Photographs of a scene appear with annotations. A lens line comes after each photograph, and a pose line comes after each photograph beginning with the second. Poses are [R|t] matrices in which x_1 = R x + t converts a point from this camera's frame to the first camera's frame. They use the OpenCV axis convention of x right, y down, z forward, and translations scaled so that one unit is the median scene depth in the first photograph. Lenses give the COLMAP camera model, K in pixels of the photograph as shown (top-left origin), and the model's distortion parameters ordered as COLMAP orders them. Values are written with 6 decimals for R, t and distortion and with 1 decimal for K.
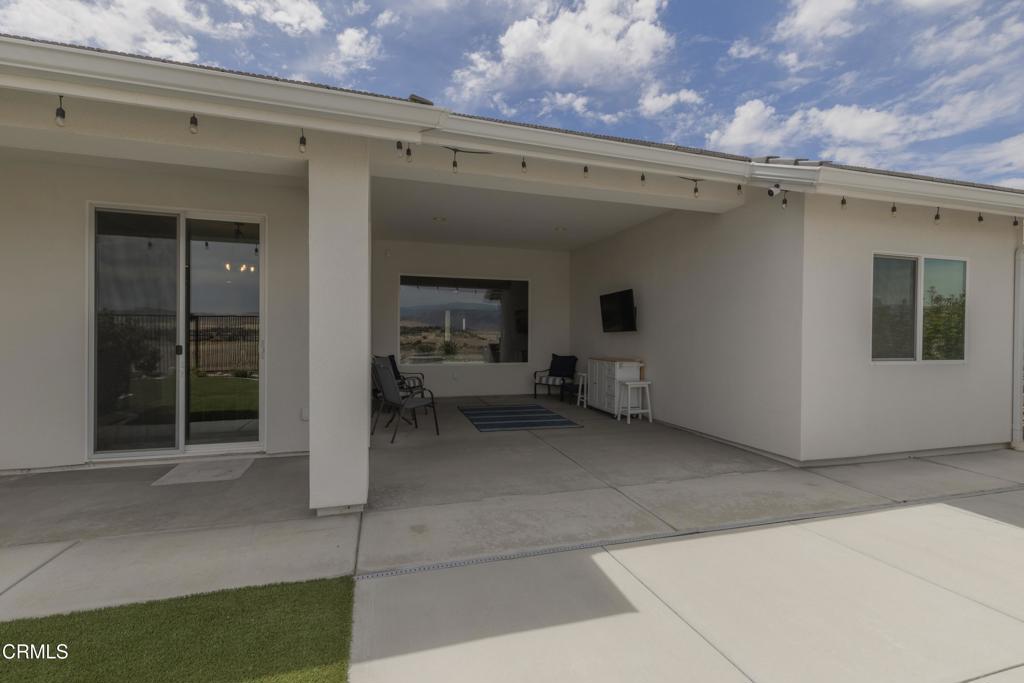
lens RADIAL K [[453.5, 0, 513.2], [0, 453.5, 323.6], [0, 0, 1]] dist [0.003825, 0.000400]
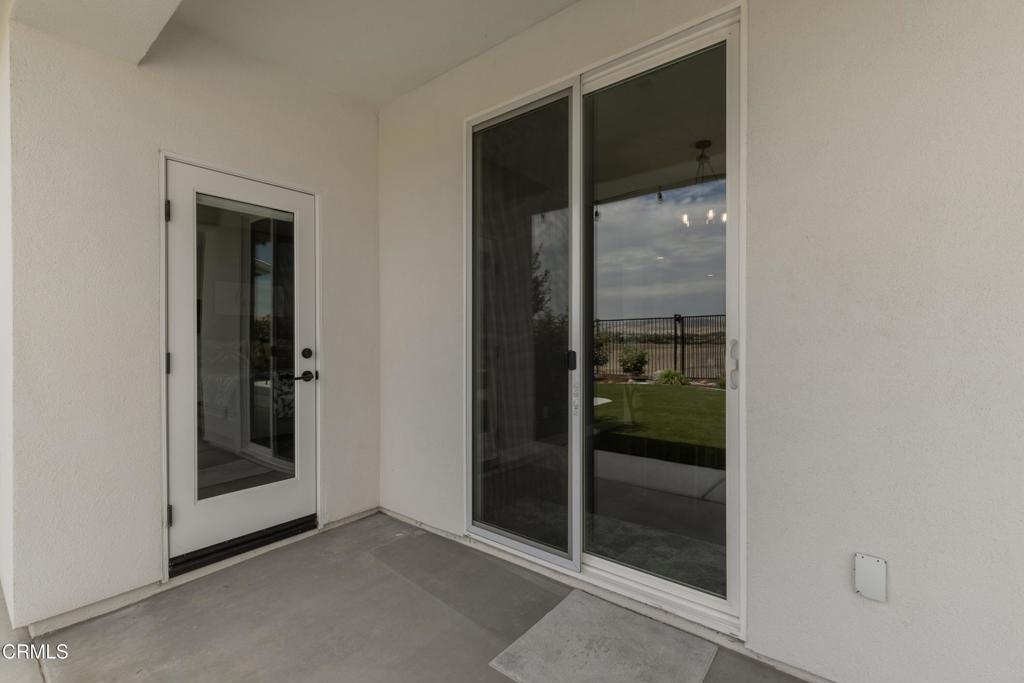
lens RADIAL K [[470.4, 0, 508.4], [0, 470.4, 339.3], [0, 0, 1]] dist [0.004416, 0.000785]
pose [[0.550684, -0.001584, -0.834712, -0.339248], [0.024172, 0.999609, 0.014050, 0.026374], [0.834364, -0.027914, 0.550507, 0.650972]]
